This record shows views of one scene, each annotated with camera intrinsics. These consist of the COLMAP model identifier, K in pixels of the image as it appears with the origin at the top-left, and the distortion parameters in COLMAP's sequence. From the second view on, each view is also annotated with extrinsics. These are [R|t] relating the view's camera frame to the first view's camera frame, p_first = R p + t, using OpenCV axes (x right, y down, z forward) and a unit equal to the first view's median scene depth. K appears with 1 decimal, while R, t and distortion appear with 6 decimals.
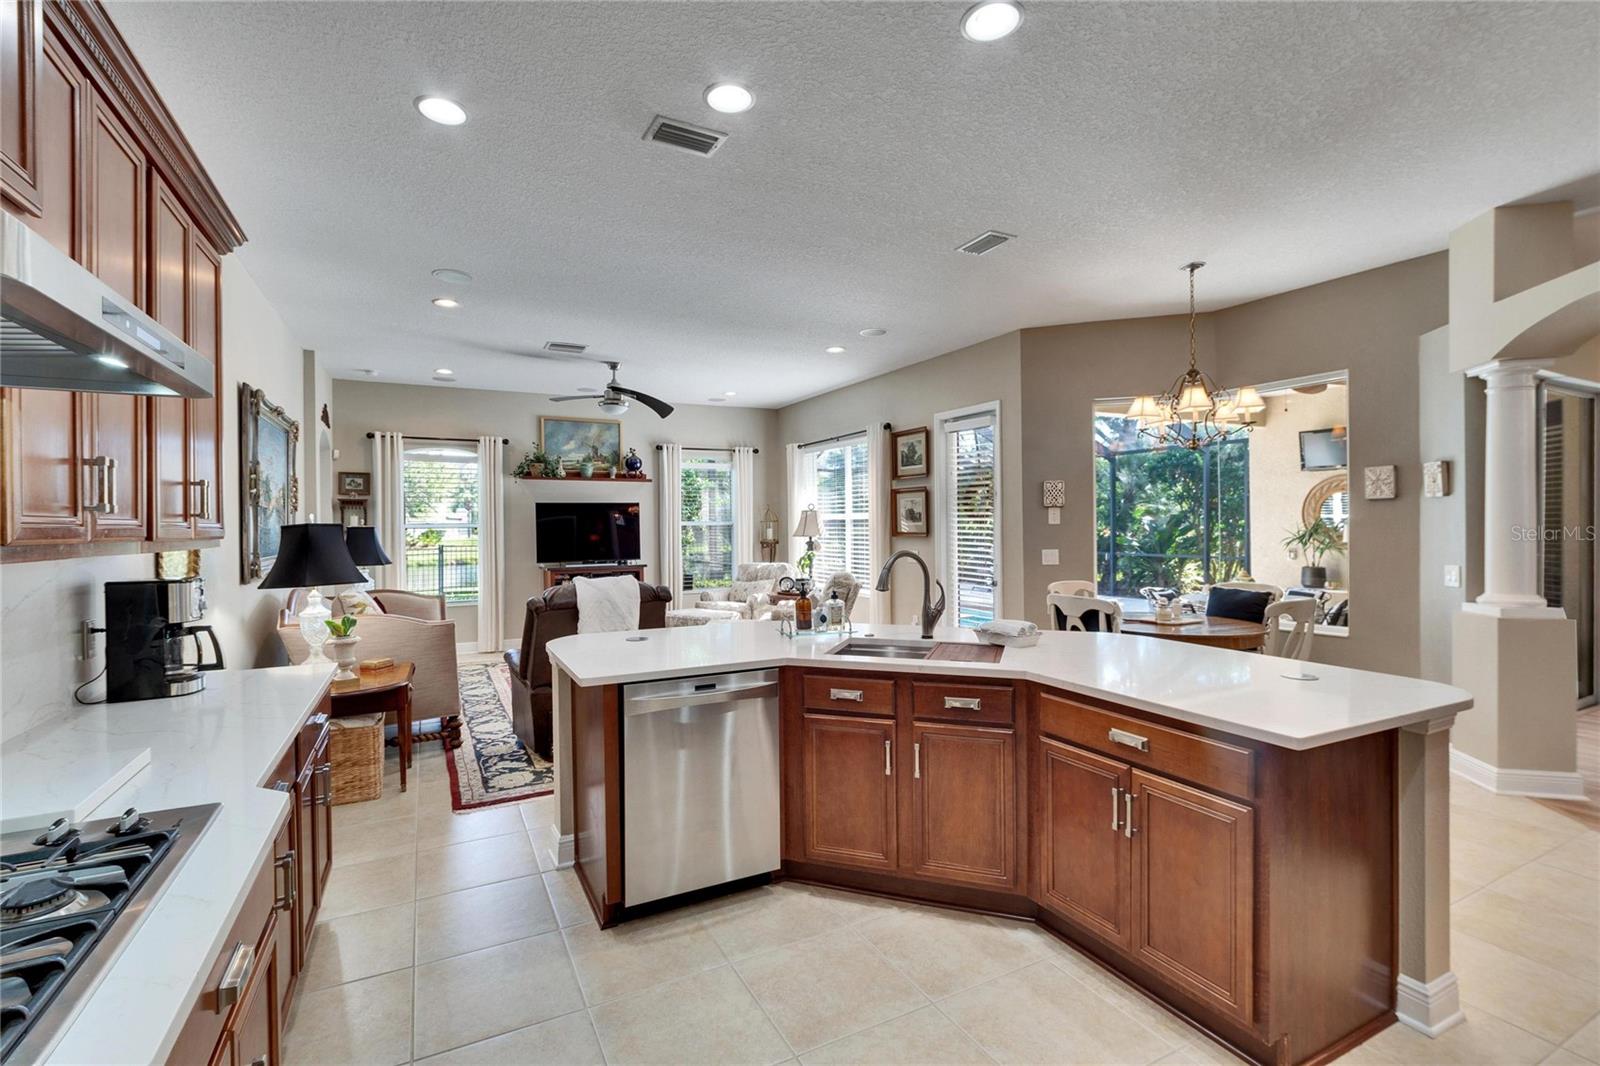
lens RADIAL K [[711.8, 0, 780.6], [0, 711.8, 526.8], [0, 0, 1]] dist [0.000653, -0.008966]
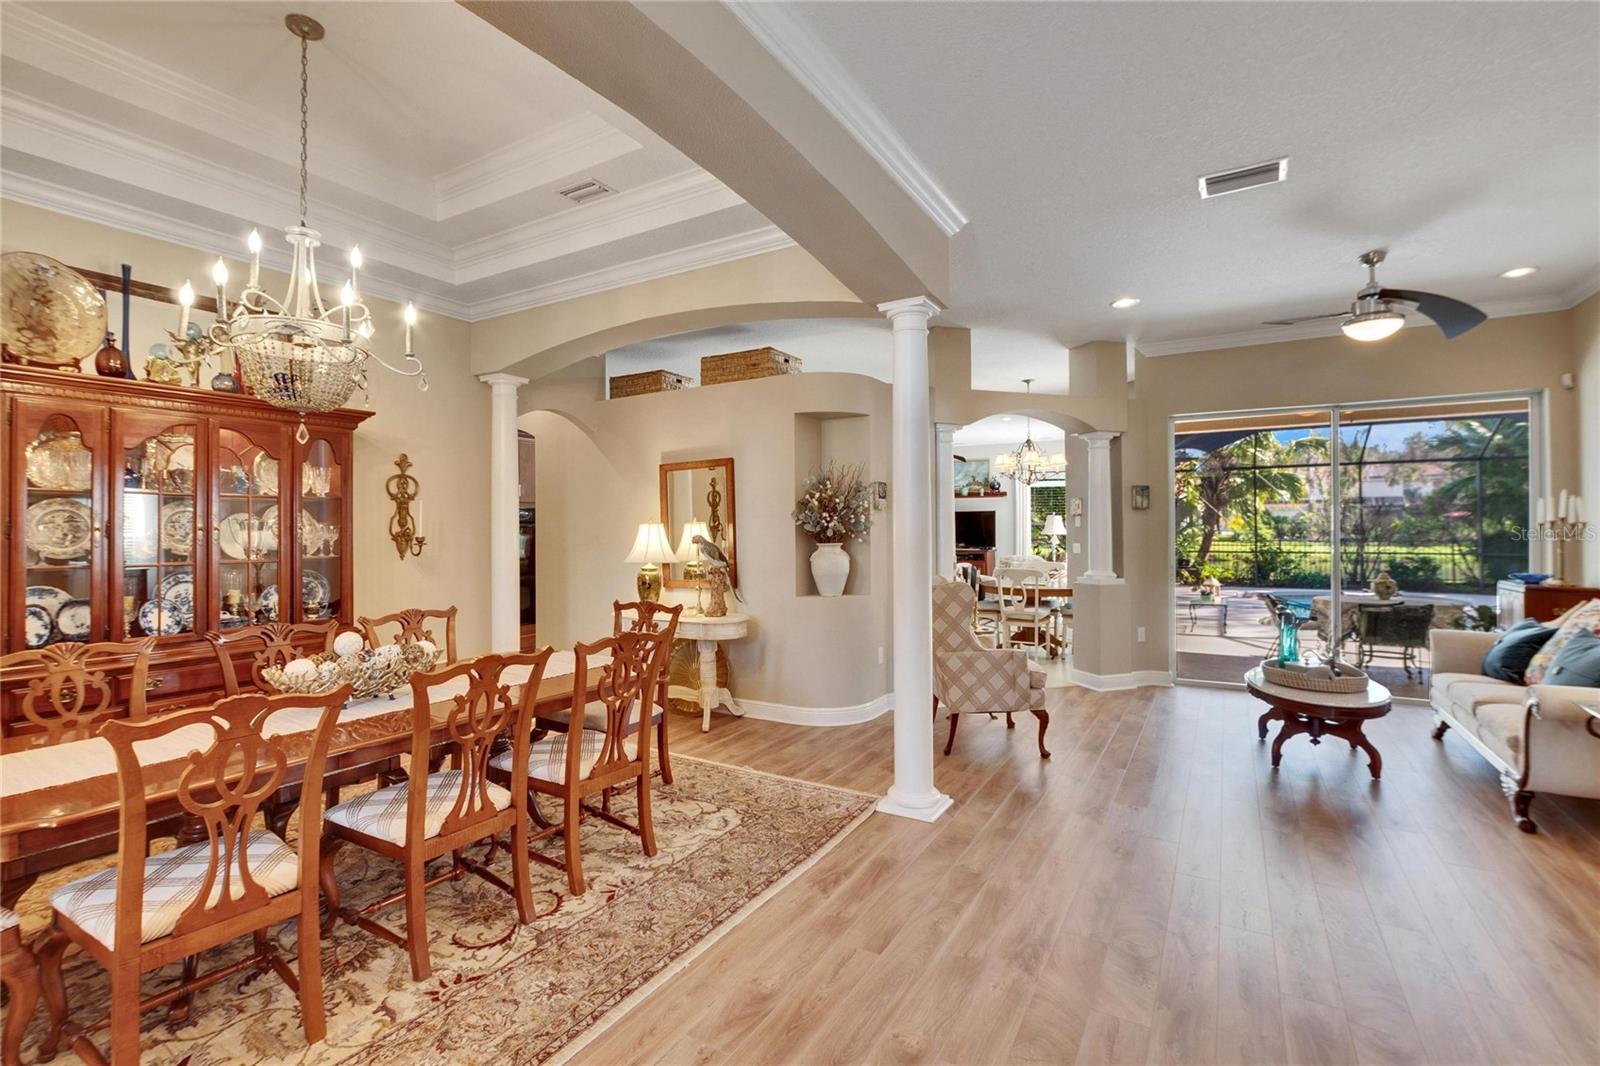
lens RADIAL K [[715.8, 0, 794.3], [0, 715.8, 519.0], [0, 0, 1]] dist [0.000546, 0.000557]
pose [[0.541976, -0.002669, -0.840390, 1.124183], [-0.001775, 0.999989, -0.004321, -0.010369], [0.840392, 0.003834, 0.541965, -0.277458]]
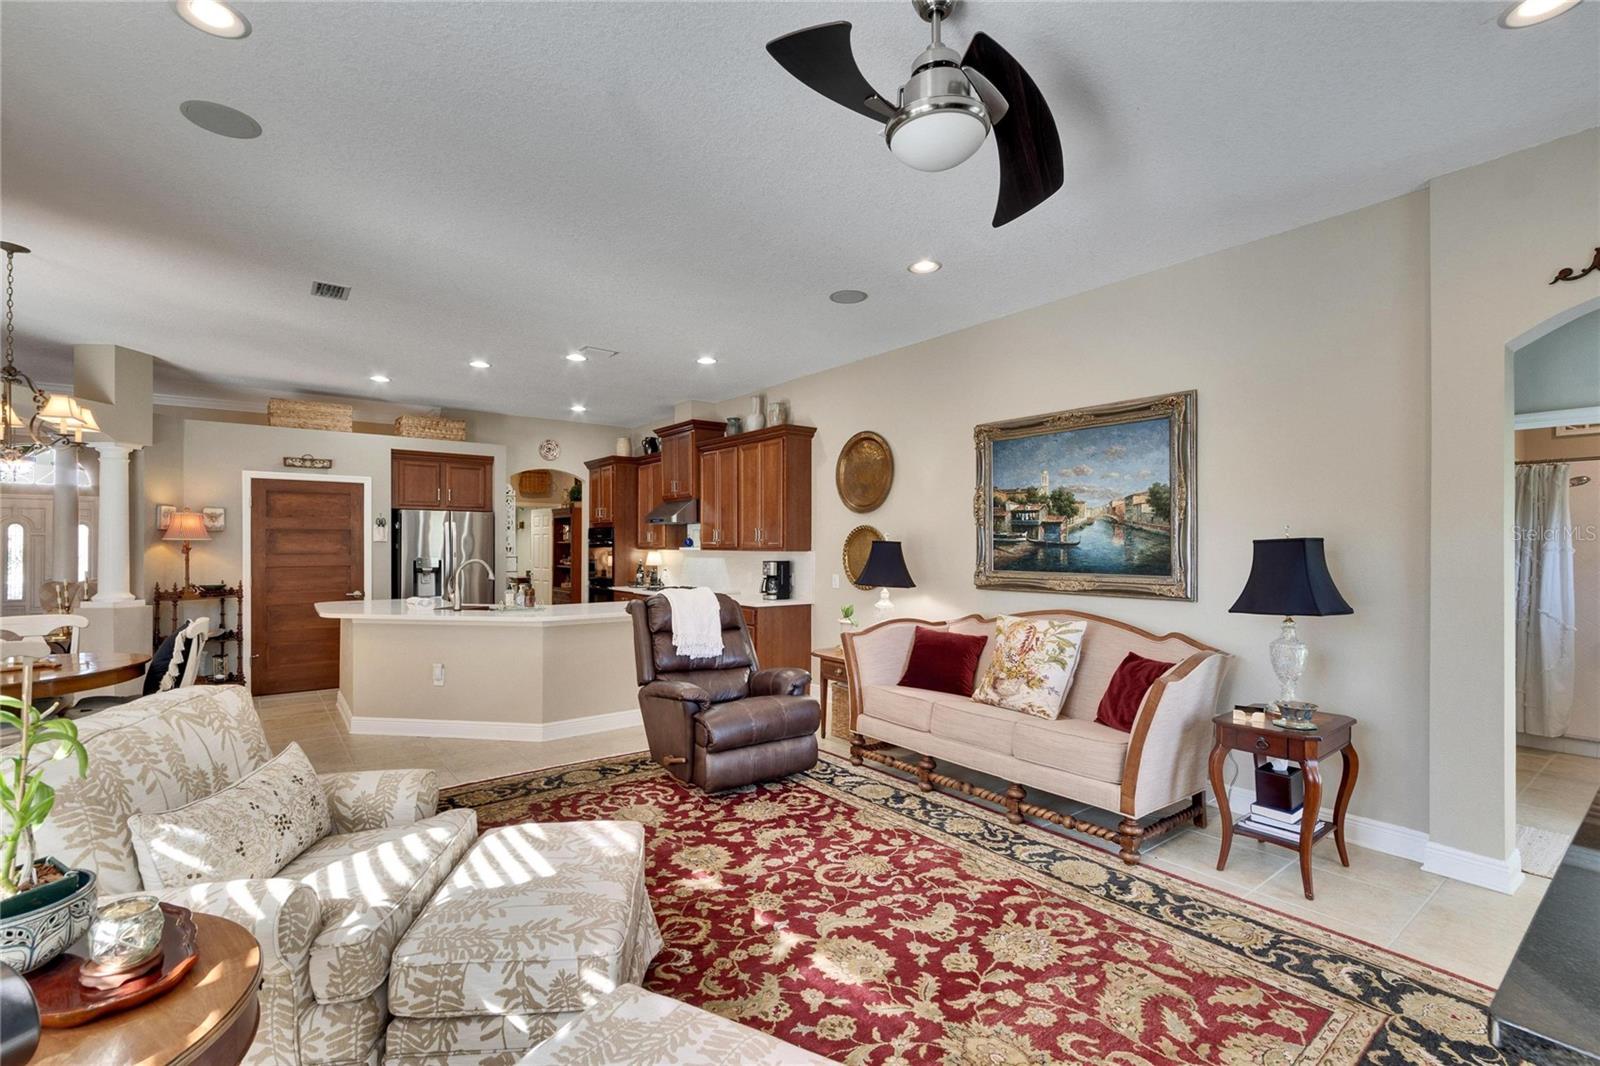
lens RADIAL K [[716.5, 0, 784.3], [0, 716.5, 542.9], [0, 0, 1]] dist [-0.001084, -0.000339]
pose [[-0.983548, 0.008357, -0.180456, -0.118880], [0.008366, 0.999965, 0.000713, -0.001038], [0.180456, -0.000808, -0.983583, 1.307174]]
